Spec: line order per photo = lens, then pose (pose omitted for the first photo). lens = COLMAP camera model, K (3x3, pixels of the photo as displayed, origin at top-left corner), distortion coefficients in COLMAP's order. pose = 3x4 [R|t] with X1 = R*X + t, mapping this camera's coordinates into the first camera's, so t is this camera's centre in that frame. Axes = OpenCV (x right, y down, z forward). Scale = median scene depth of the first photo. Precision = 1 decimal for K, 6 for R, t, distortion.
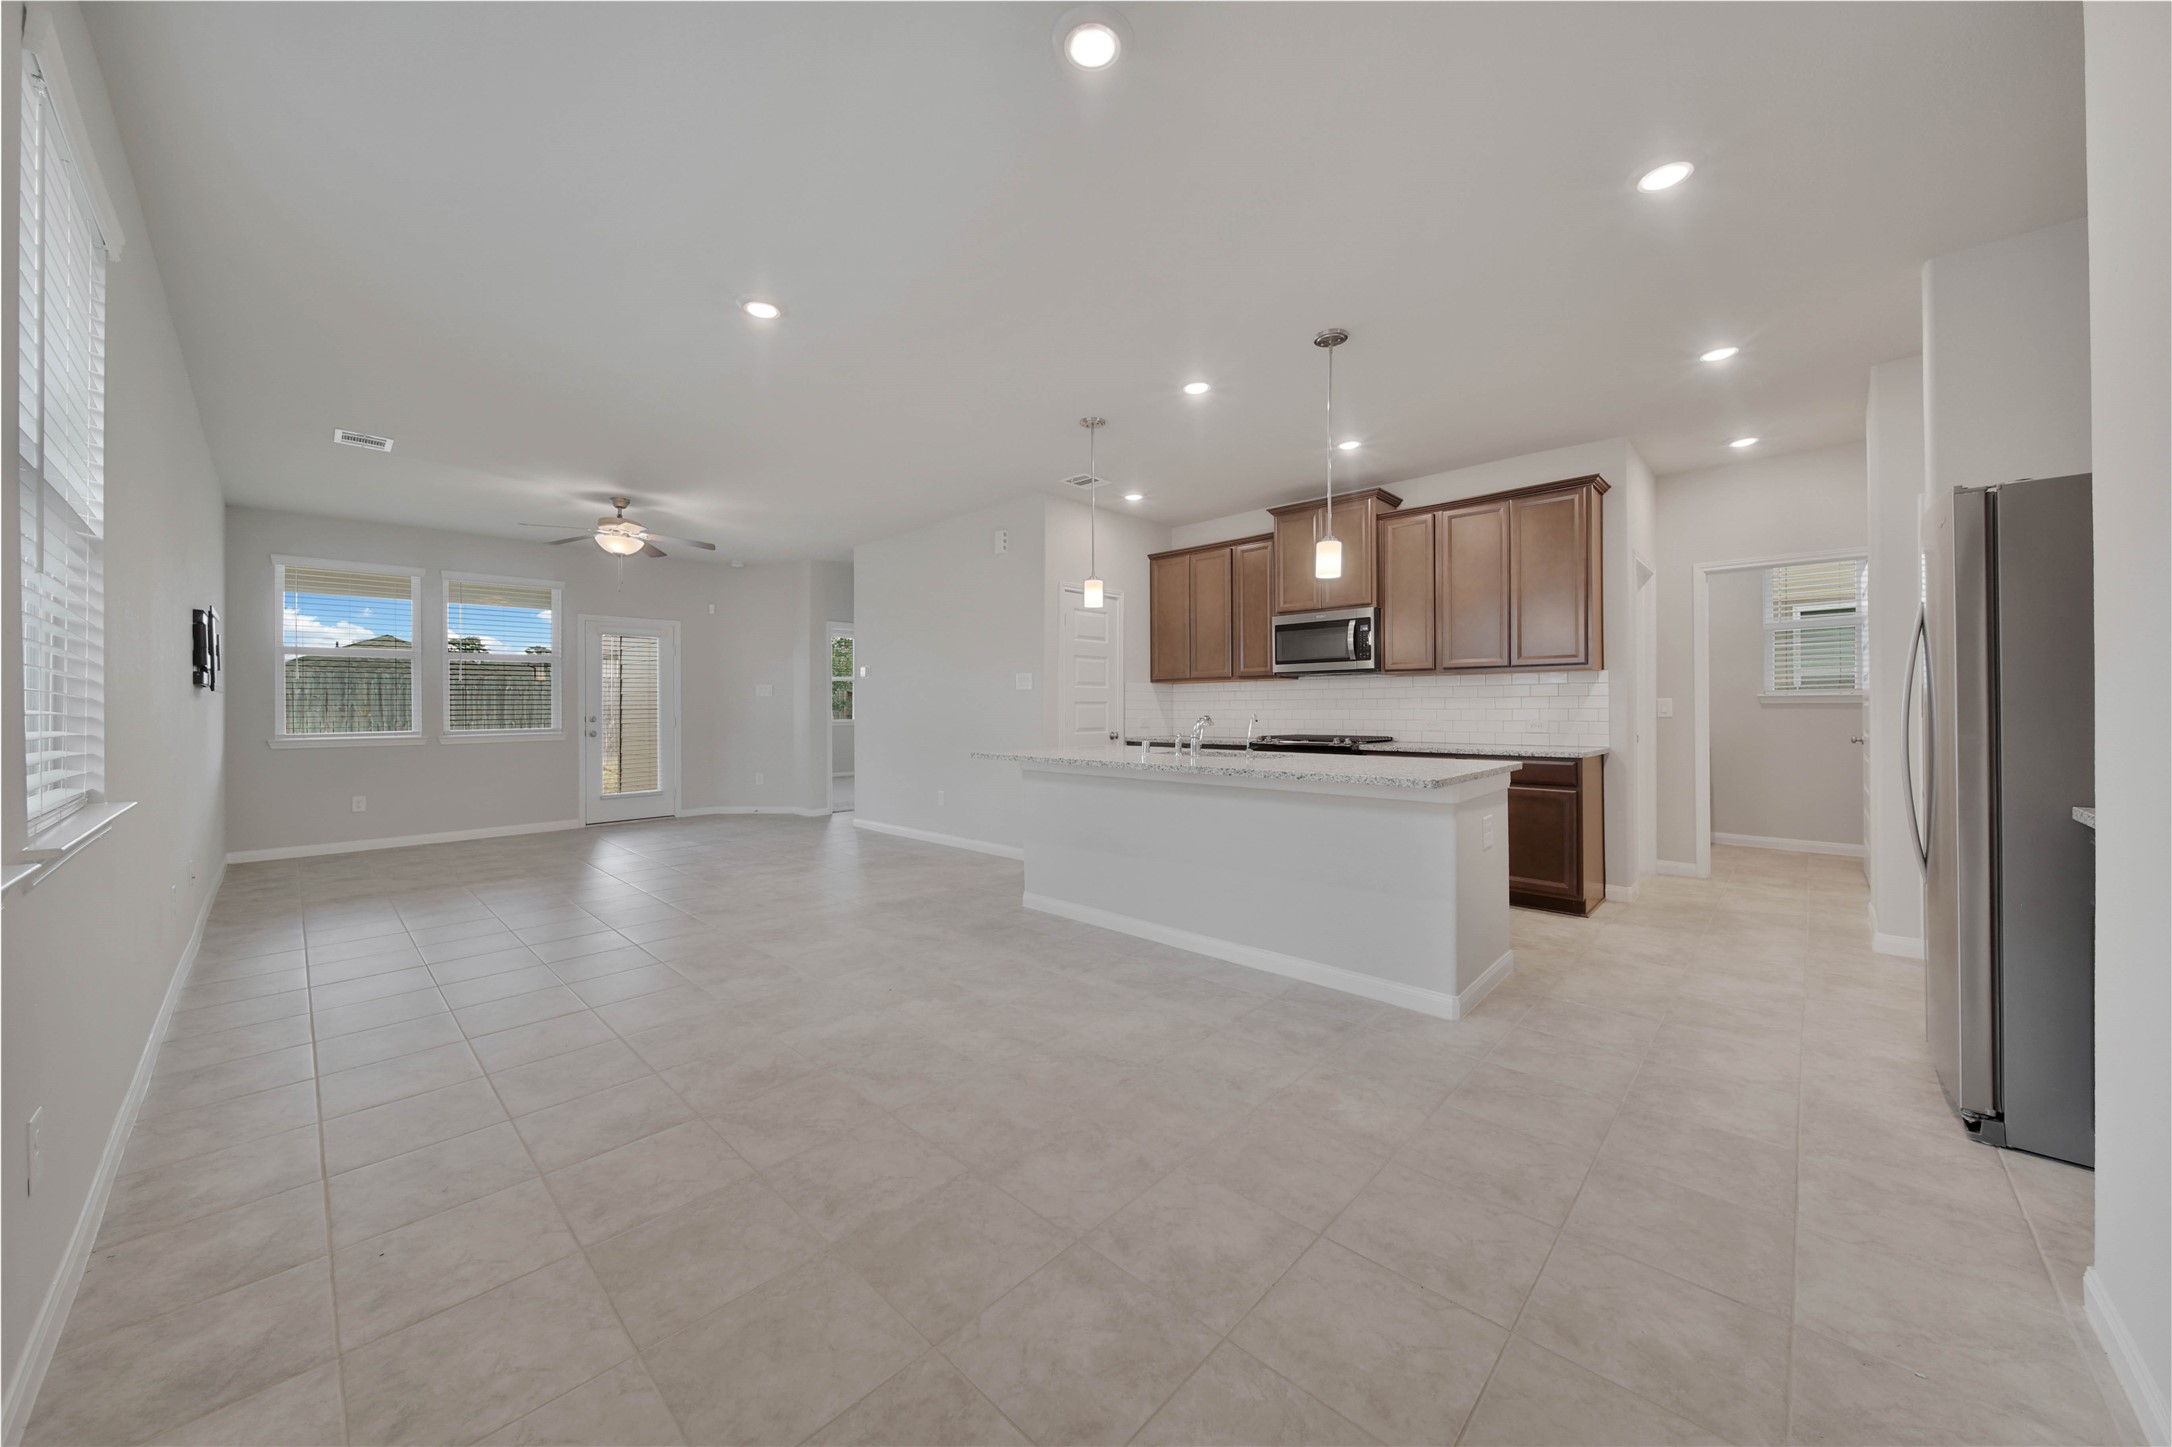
lens RADIAL K [[761.6, 0, 1079.3], [0, 761.6, 705.0], [0, 0, 1]] dist [-0.001243, -0.001237]
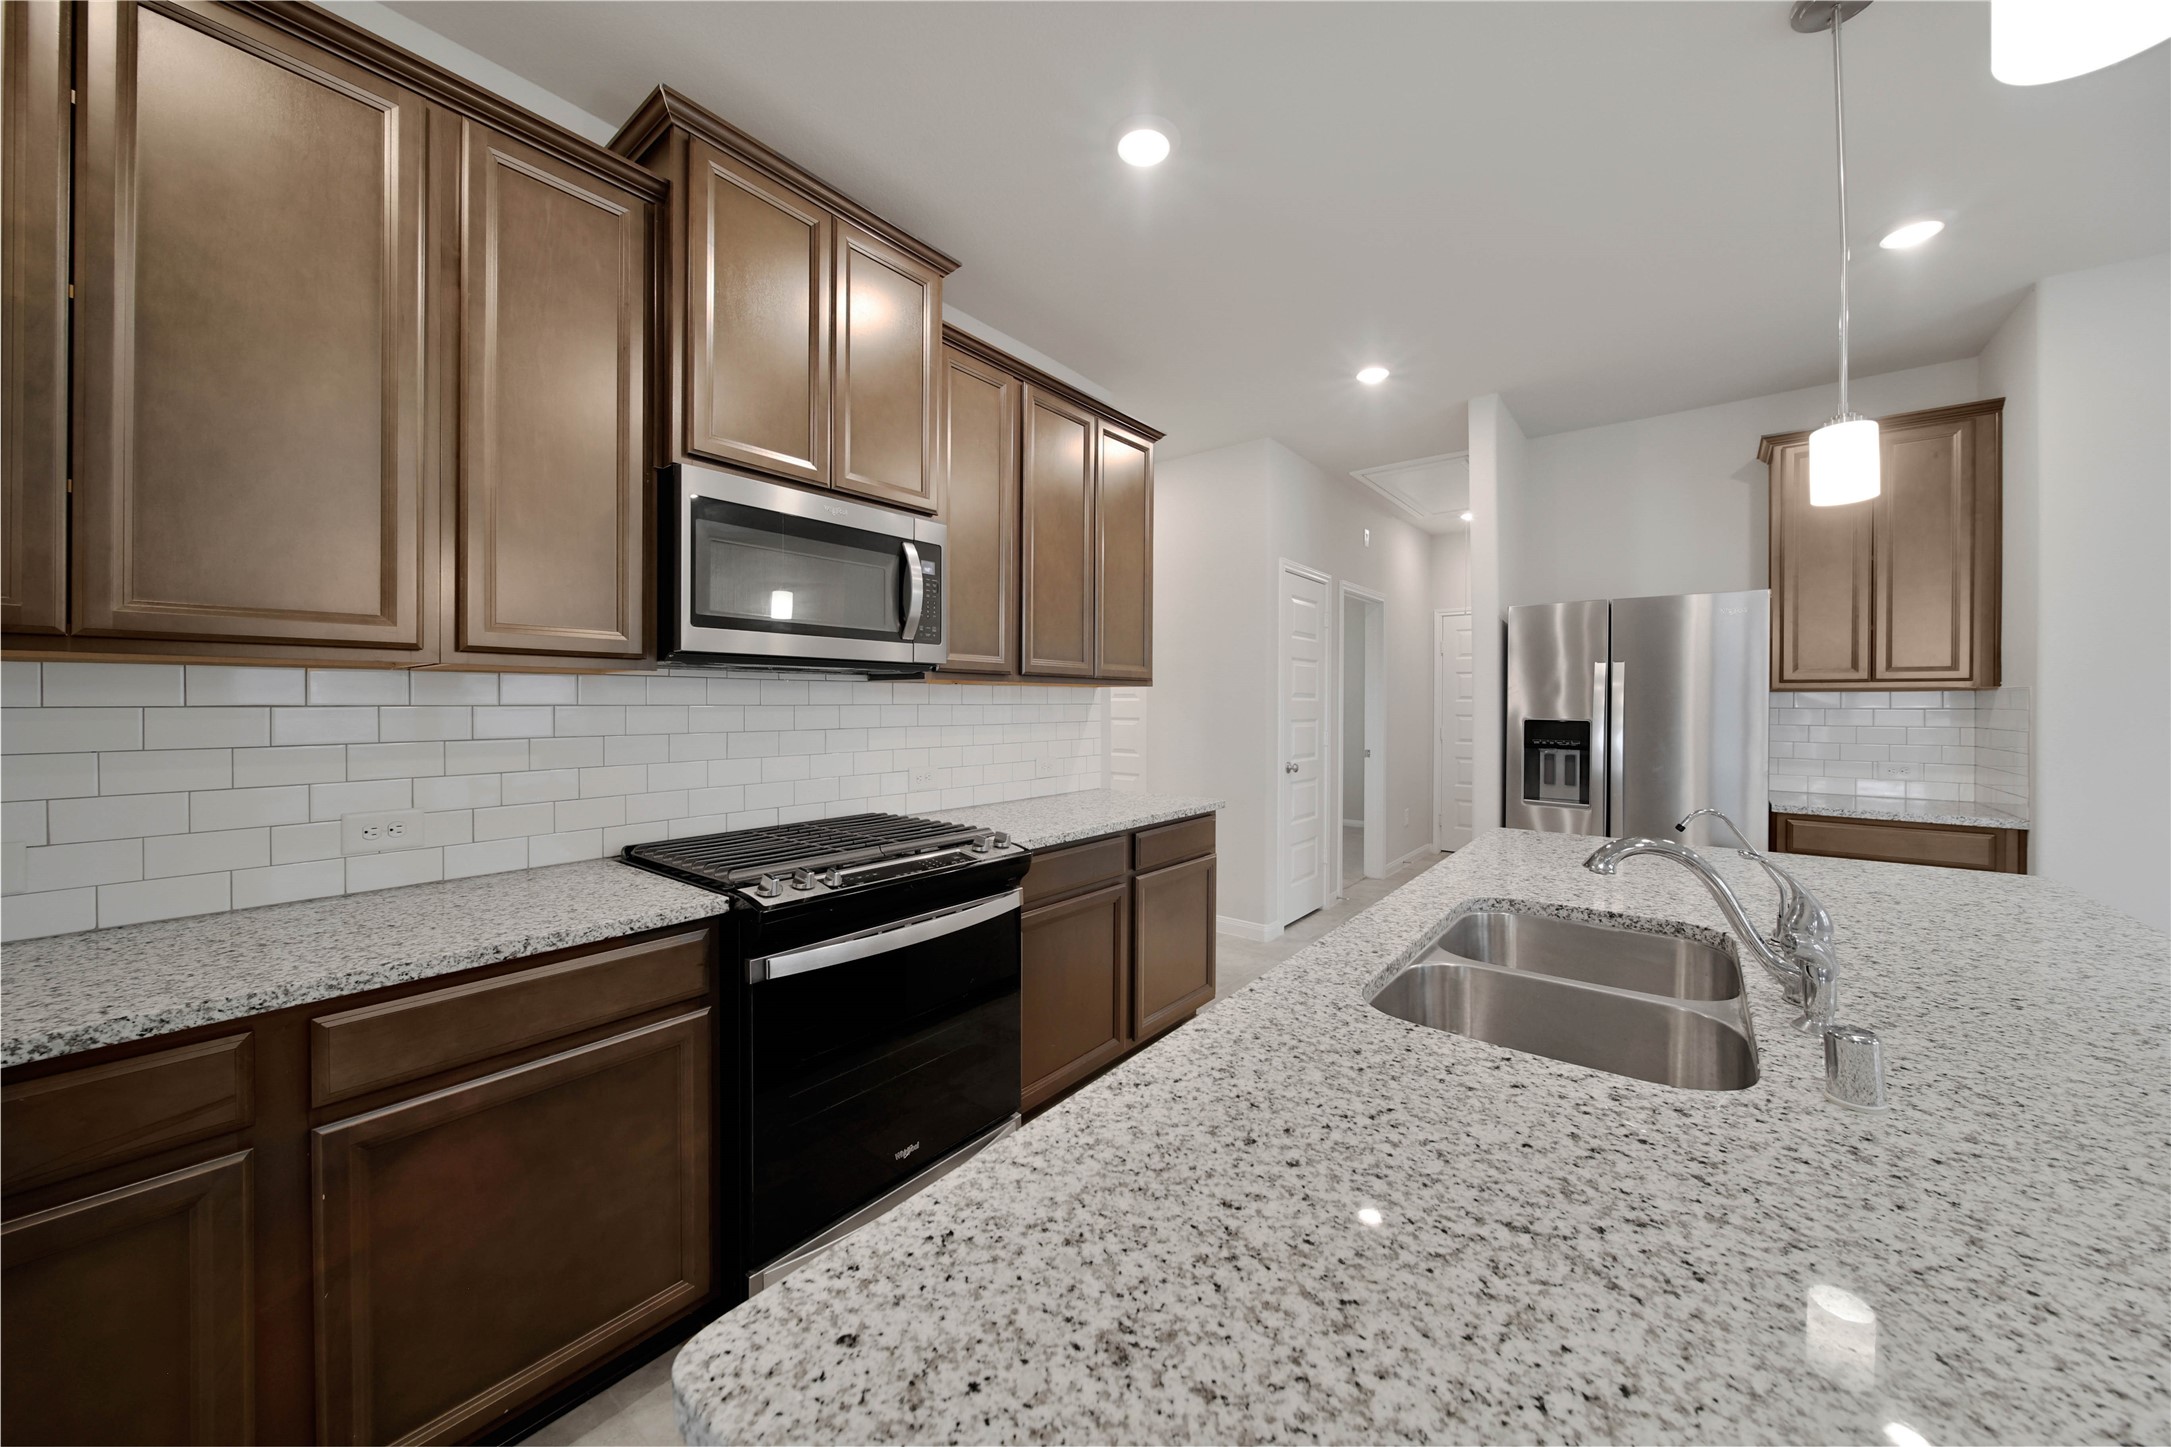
lens RADIAL K [[773.8, 0, 1082.7], [0, 773.8, 706.6], [0, 0, 1]] dist [-0.002316, -0.001539]
pose [[-0.087637, -0.001874, 0.996151, -0.072543], [-0.007300, 0.999973, 0.001239, -0.025634], [-0.996126, -0.007163, -0.087648, 1.009572]]
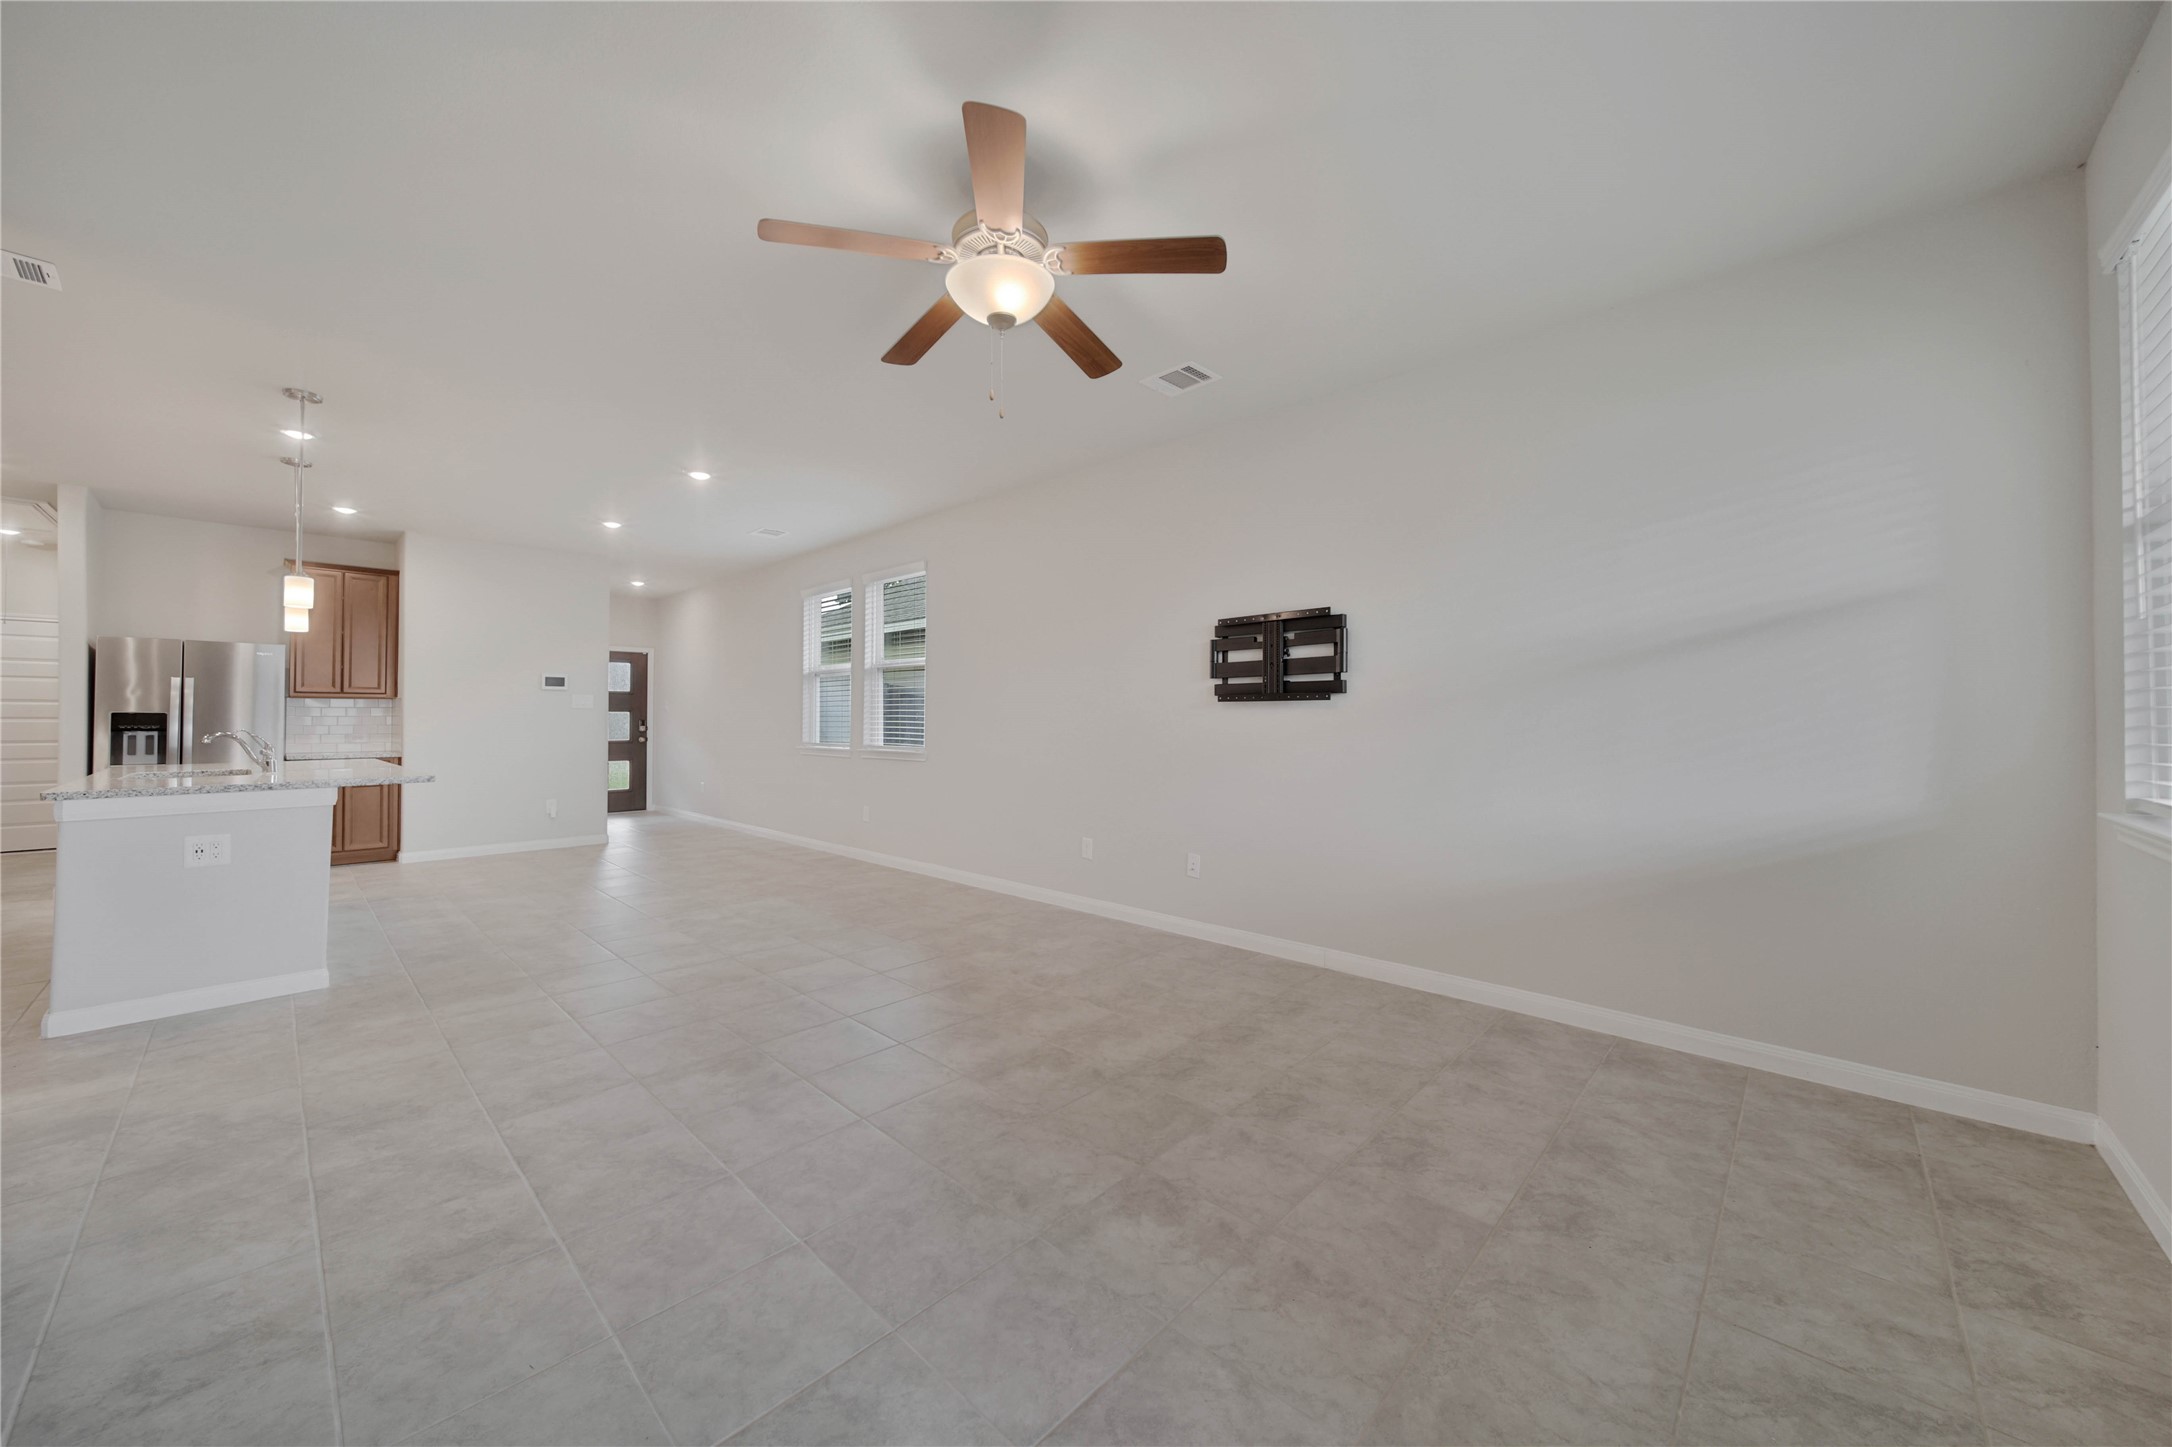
lens RADIAL K [[774.1, 0, 1087.8], [0, 774.1, 708.8], [0, 0, 1]] dist [-0.002316, -0.001539]
pose [[-0.999830, 0.005590, -0.017569, -0.745805], [0.005867, 0.999859, -0.015711, 0.004243], [0.017478, -0.015811, -0.999722, 1.641230]]
